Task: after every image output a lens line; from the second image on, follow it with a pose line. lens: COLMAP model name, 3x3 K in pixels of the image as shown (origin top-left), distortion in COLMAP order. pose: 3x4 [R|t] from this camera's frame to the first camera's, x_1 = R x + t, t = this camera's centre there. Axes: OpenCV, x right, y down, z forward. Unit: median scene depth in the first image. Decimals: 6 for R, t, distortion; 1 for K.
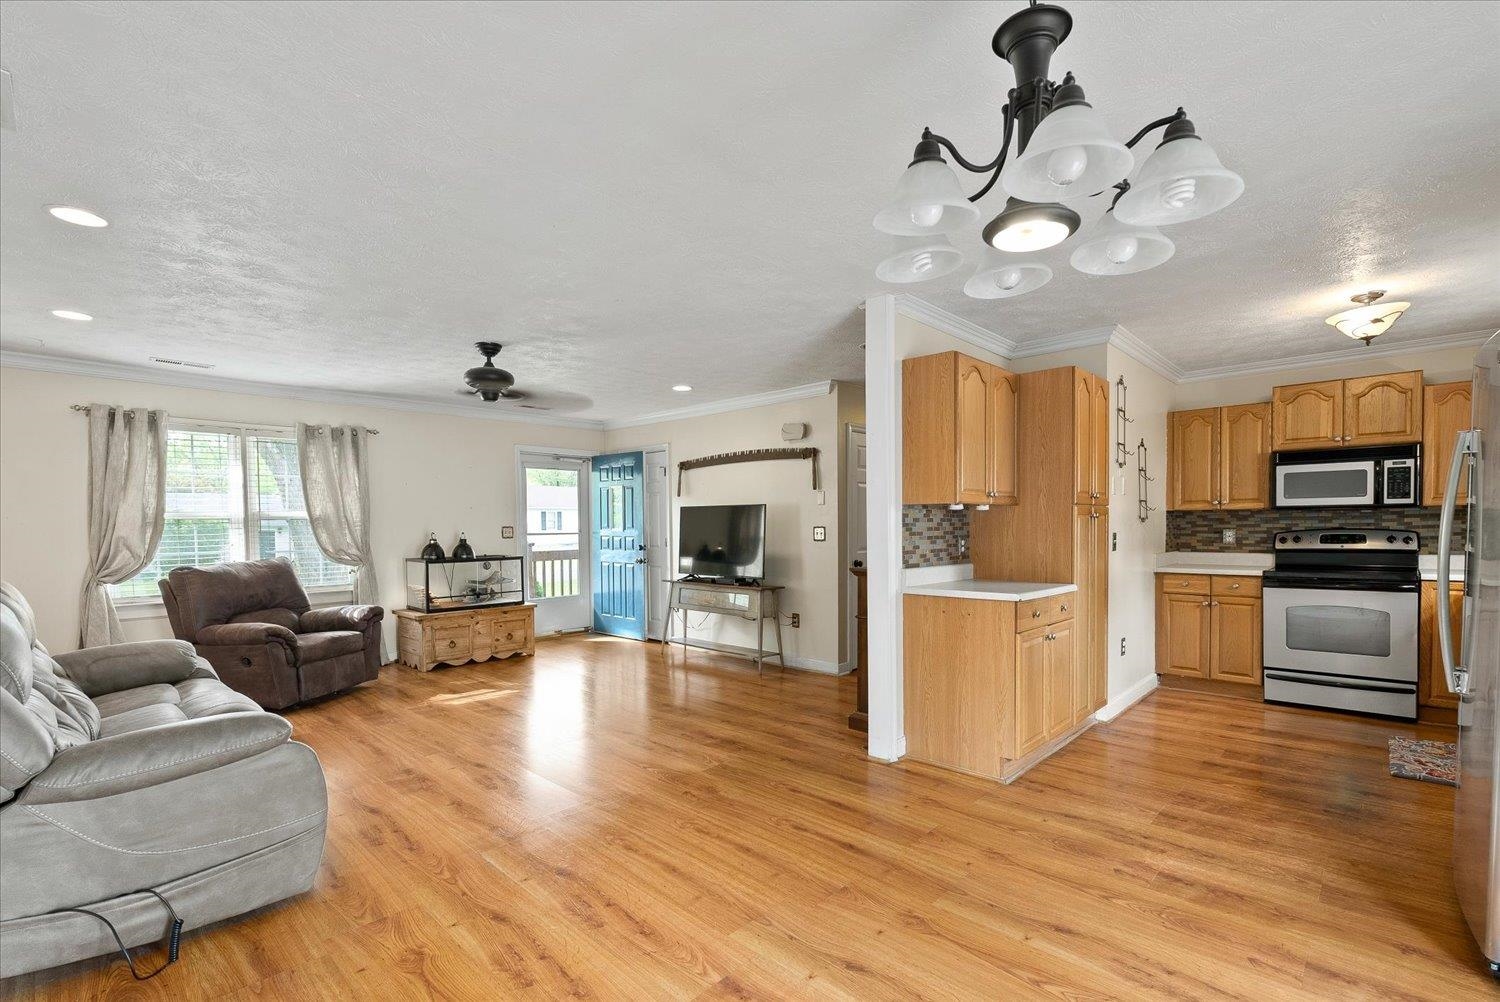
lens RADIAL K [[674.4, 0, 750.2], [0, 674.4, 539.9], [0, 0, 1]] dist [-0.001544, -0.000144]
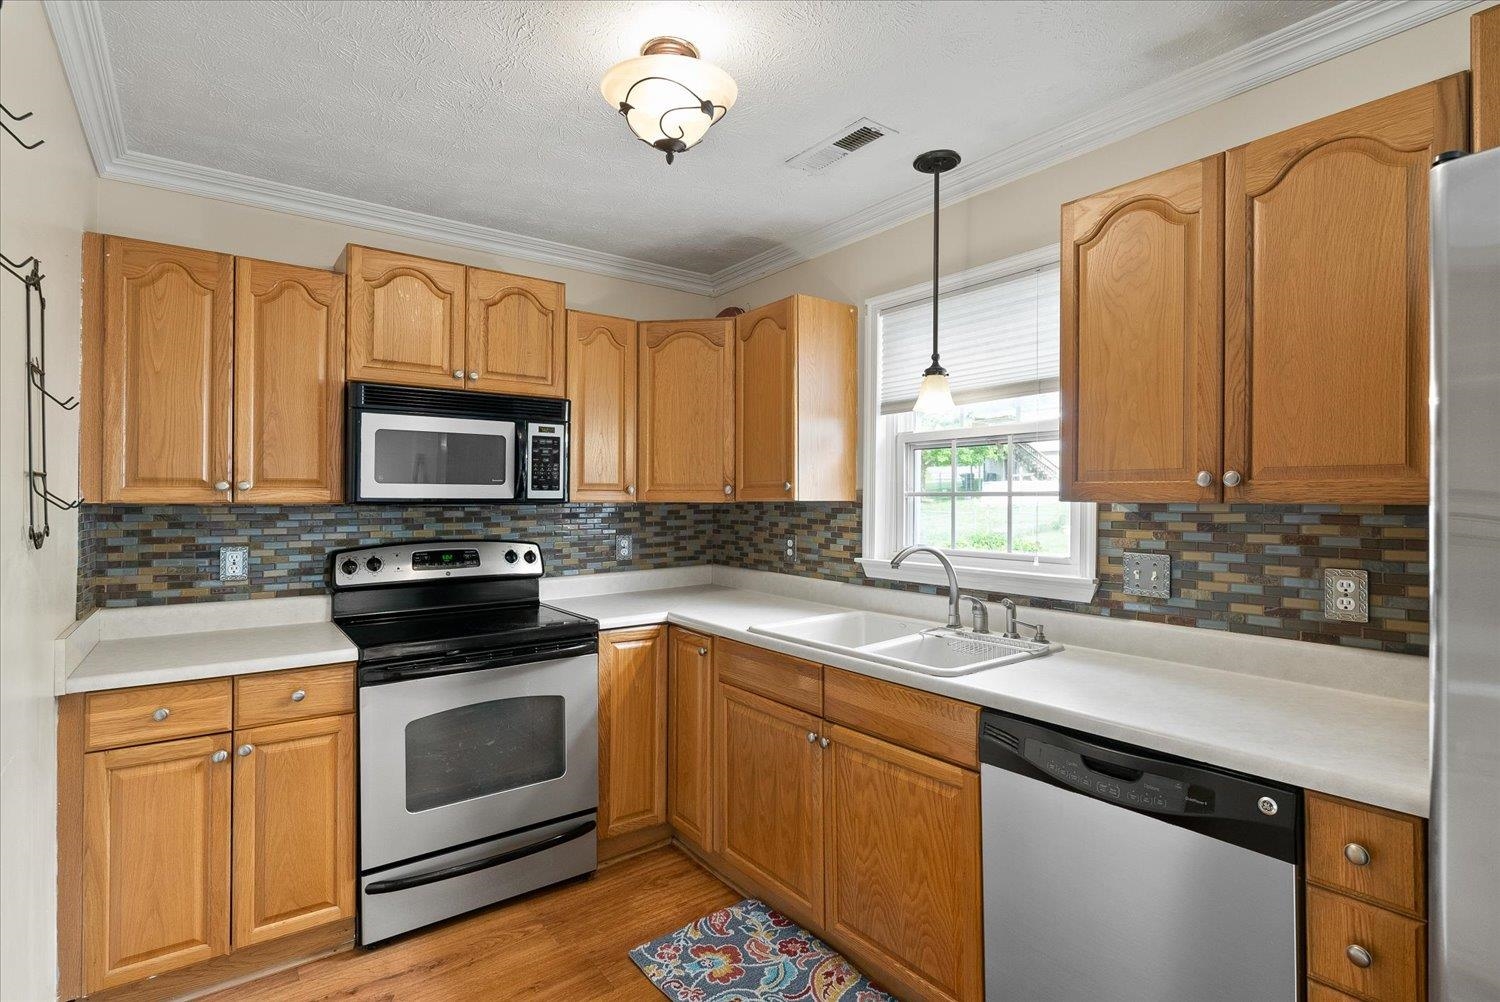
lens RADIAL K [[741.3, 0, 751.9], [0, 741.3, 493.5], [0, 0, 1]] dist [-0.002019, -0.000184]
pose [[0.164185, 0.017464, 0.986275, 0.319253], [0.019077, 0.999600, -0.020875, -0.037381], [-0.986245, 0.022242, 0.163787, 0.645564]]
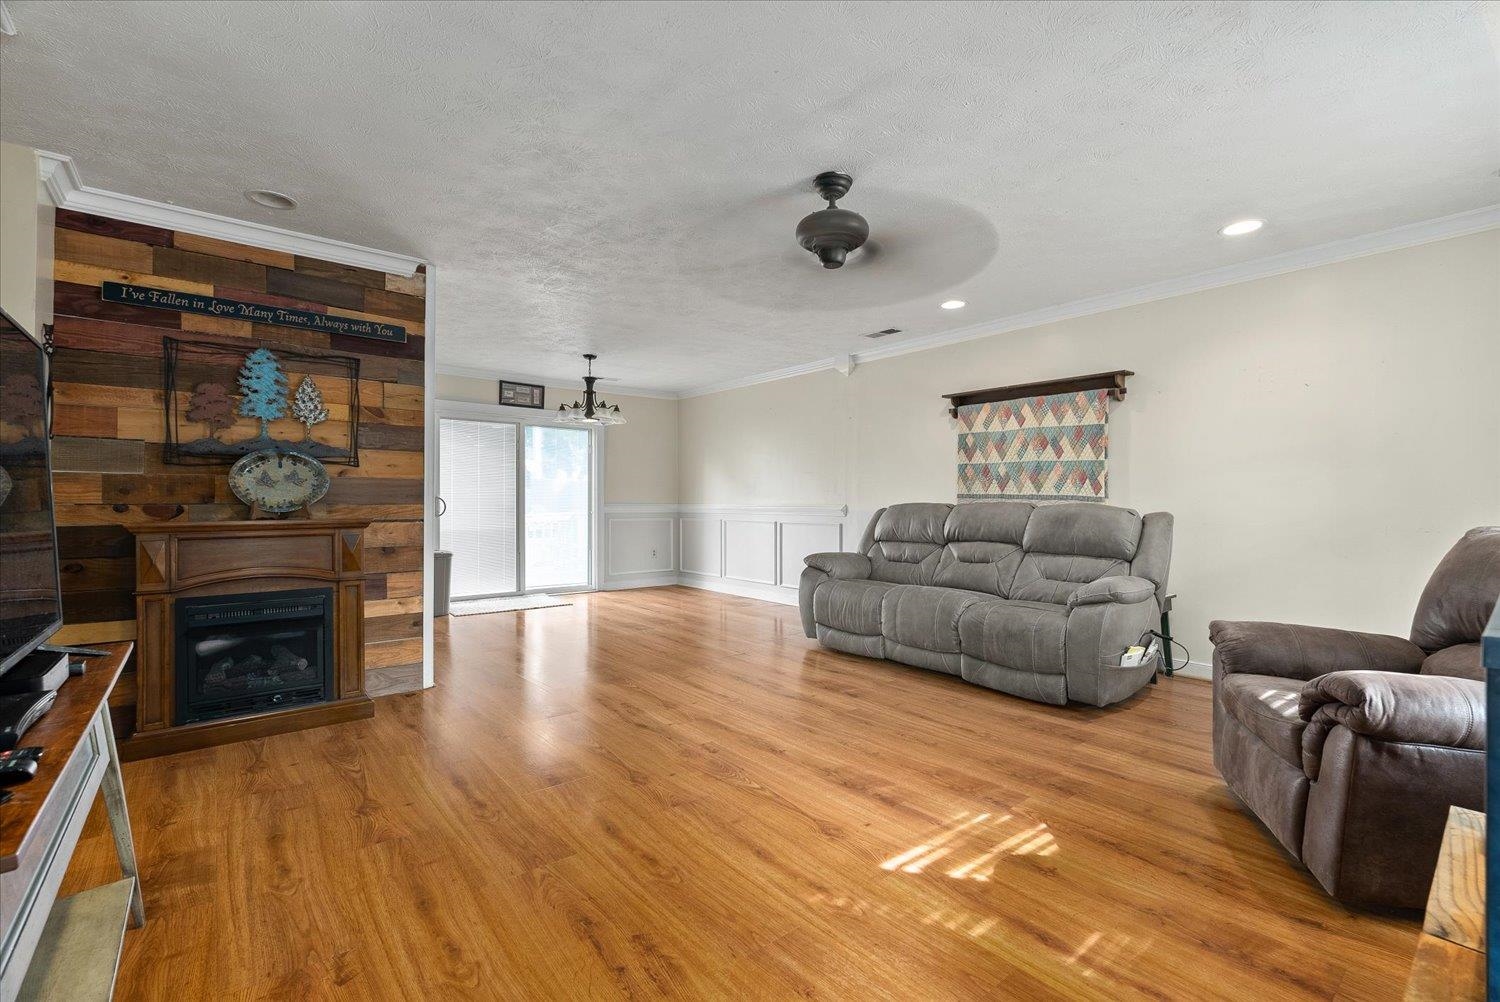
lens RADIAL K [[658.6, 0, 753.7], [0, 658.6, 496.7], [0, 0, 1]] dist [-0.004666, -0.000347]
pose [[-0.992579, 0.006758, 0.121417, -0.349093], [0.008661, 0.999848, 0.015160, 0.006535], [-0.121296, 0.016099, -0.992486, 1.494285]]
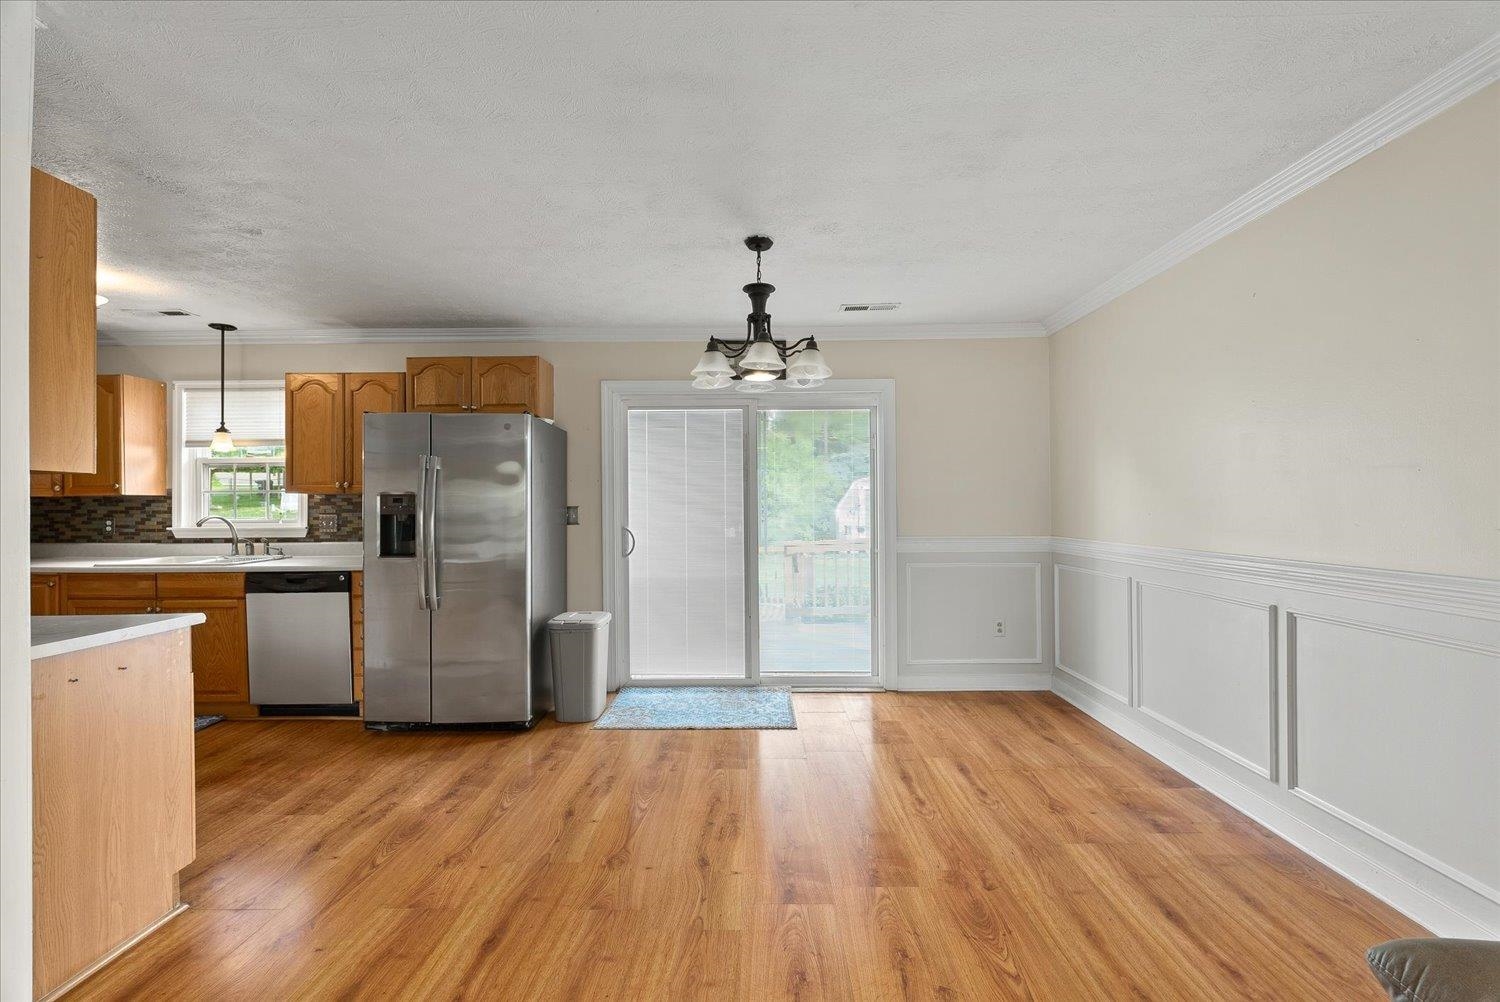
lens RADIAL K [[662.1, 0, 753.0], [0, 662.1, 505.0], [0, 0, 1]] dist [-0.003481, -0.000371]
pose [[-0.684161, 0.013812, 0.729200, -0.319569], [0.030470, 0.999489, 0.009657, -0.012455], [-0.728694, 0.028826, -0.684232, 0.695841]]
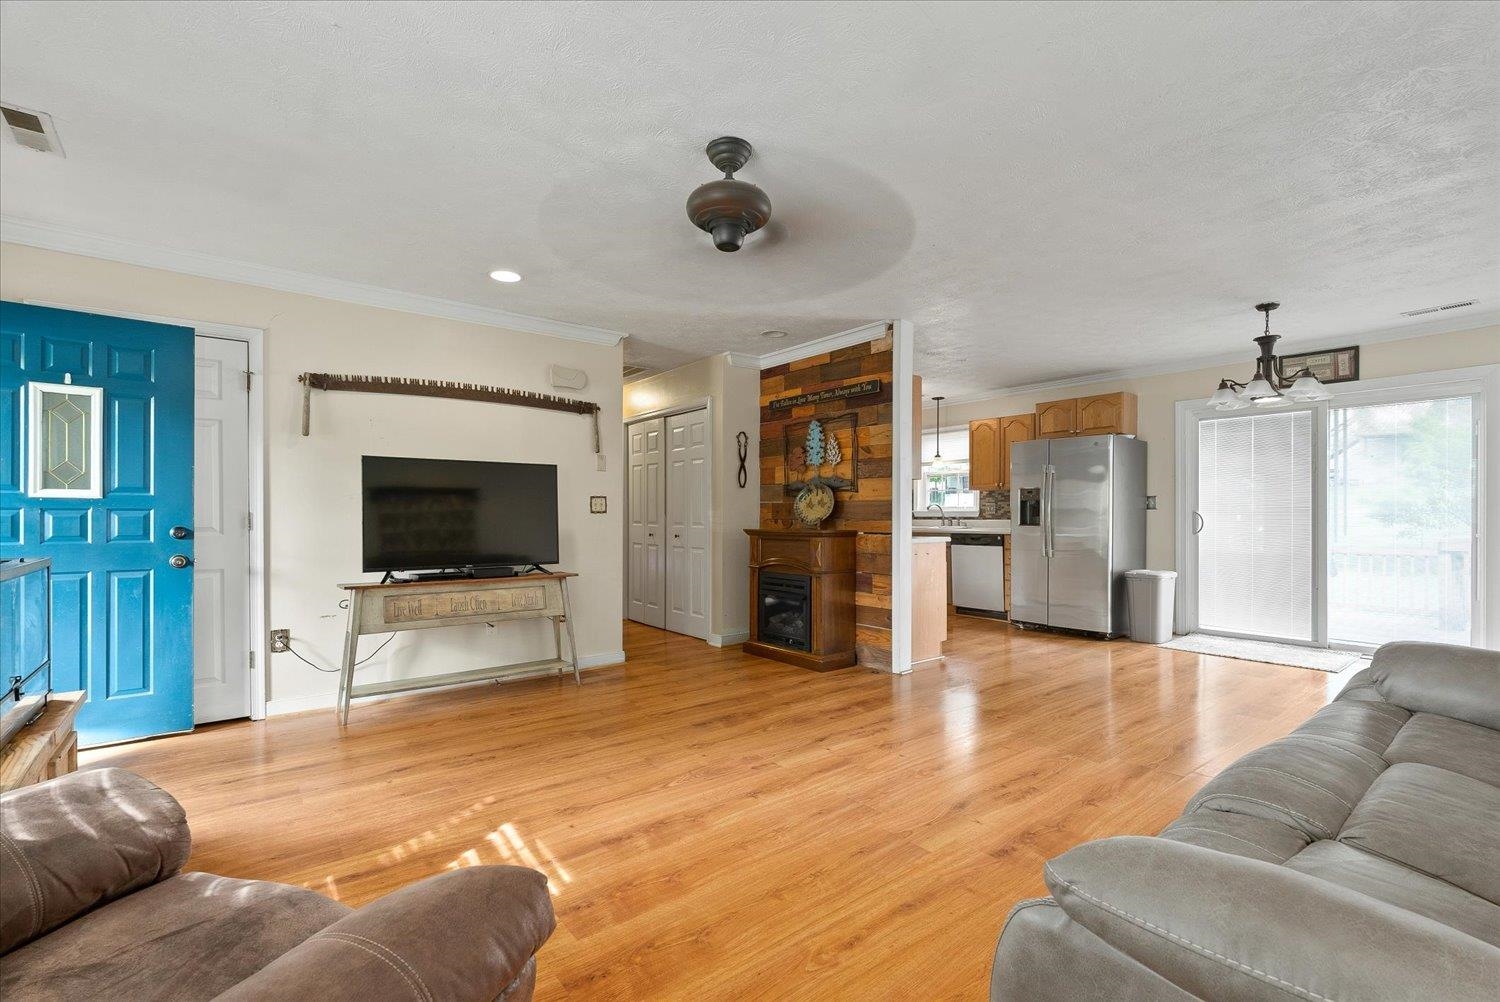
lens RADIAL K [[662.5, 0, 754.3], [0, 662.5, 513.1], [0, 0, 1]] dist [-0.005873, -0.000180]
pose [[0.141342, 0.007848, 0.989930, -0.839058], [0.024228, 0.999642, -0.011384, 0.019508], [-0.989664, 0.025593, 0.141101, 0.823578]]
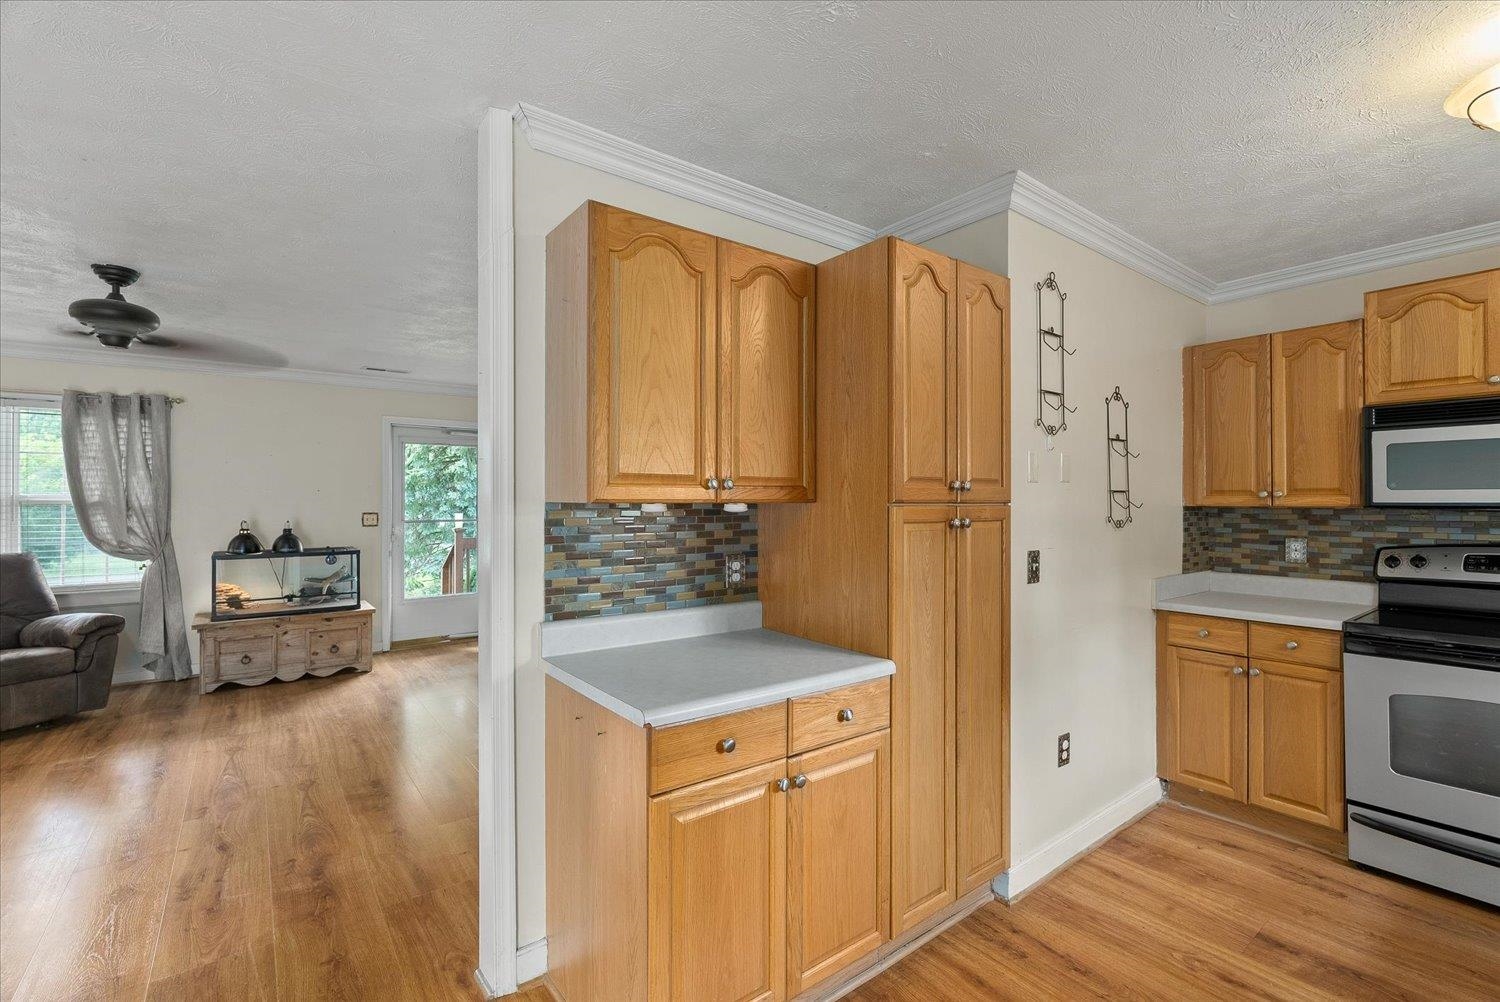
lens RADIAL K [[658.6, 0, 753.7], [0, 658.6, 496.7], [0, 0, 1]] dist [-0.004666, -0.000347]
pose [[0.988387, 0.008003, -0.151749, 0.353854], [-0.012455, 0.999519, -0.028407, -0.033185], [0.151448, 0.029967, 0.988011, 0.382743]]
